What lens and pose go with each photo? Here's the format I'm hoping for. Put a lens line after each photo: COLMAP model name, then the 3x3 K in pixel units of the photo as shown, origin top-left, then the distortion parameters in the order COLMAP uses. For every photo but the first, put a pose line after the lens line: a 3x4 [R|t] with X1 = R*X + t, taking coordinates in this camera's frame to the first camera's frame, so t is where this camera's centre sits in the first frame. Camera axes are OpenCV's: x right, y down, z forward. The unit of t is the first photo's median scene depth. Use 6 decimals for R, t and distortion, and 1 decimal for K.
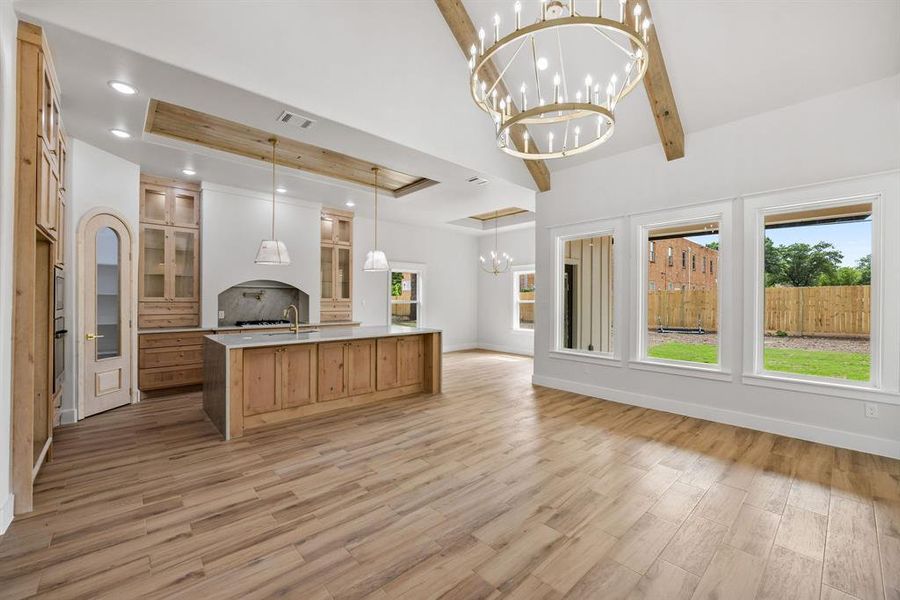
lens RADIAL K [[370.6, 0, 459.5], [0, 370.6, 301.2], [0, 0, 1]] dist [0.009941, 0.000461]
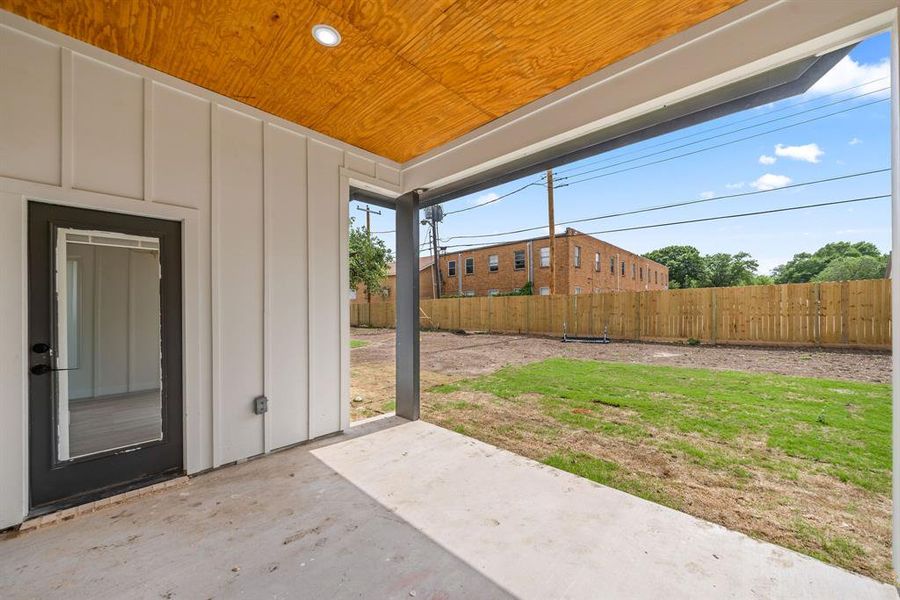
lens RADIAL K [[329.2, 0, 453.1], [0, 329.2, 309.2], [0, 0, 1]] dist [-0.002092, -0.000267]
pose [[0.998806, -0.013000, 0.047101, 0.167265], [0.013021, 0.999915, -0.000144, 0.002693], [-0.047095, 0.000757, 0.998890, 0.163838]]
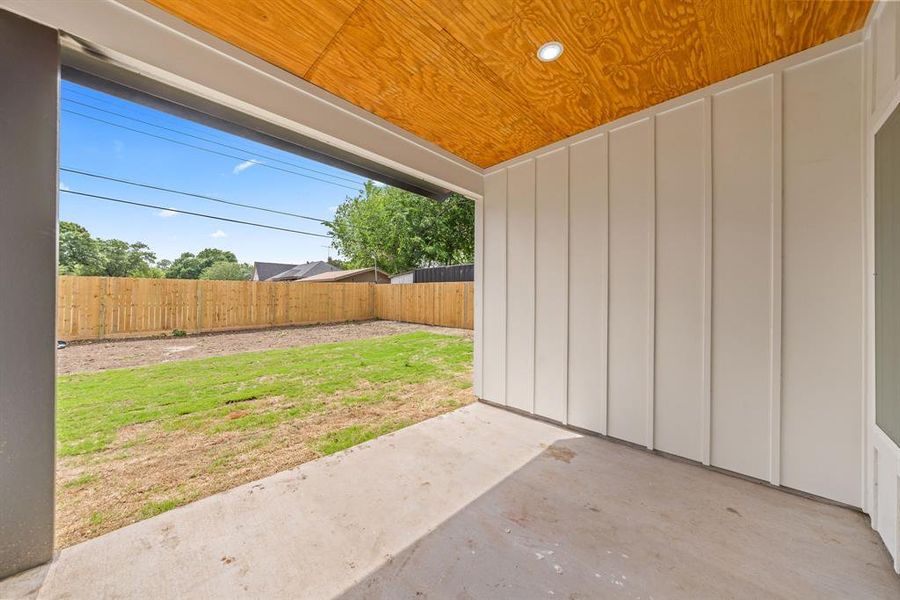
lens RADIAL K [[308.0, 0, 450.0], [0, 308.0, 300.0], [0, 0, 1]] dist [-0.000831, -0.000110]
pose [[-0.018564, -0.010939, 0.999768, 0.090222], [-0.002914, 0.999936, 0.010887, 0.000940], [-0.999823, -0.002711, -0.018595, 0.241026]]
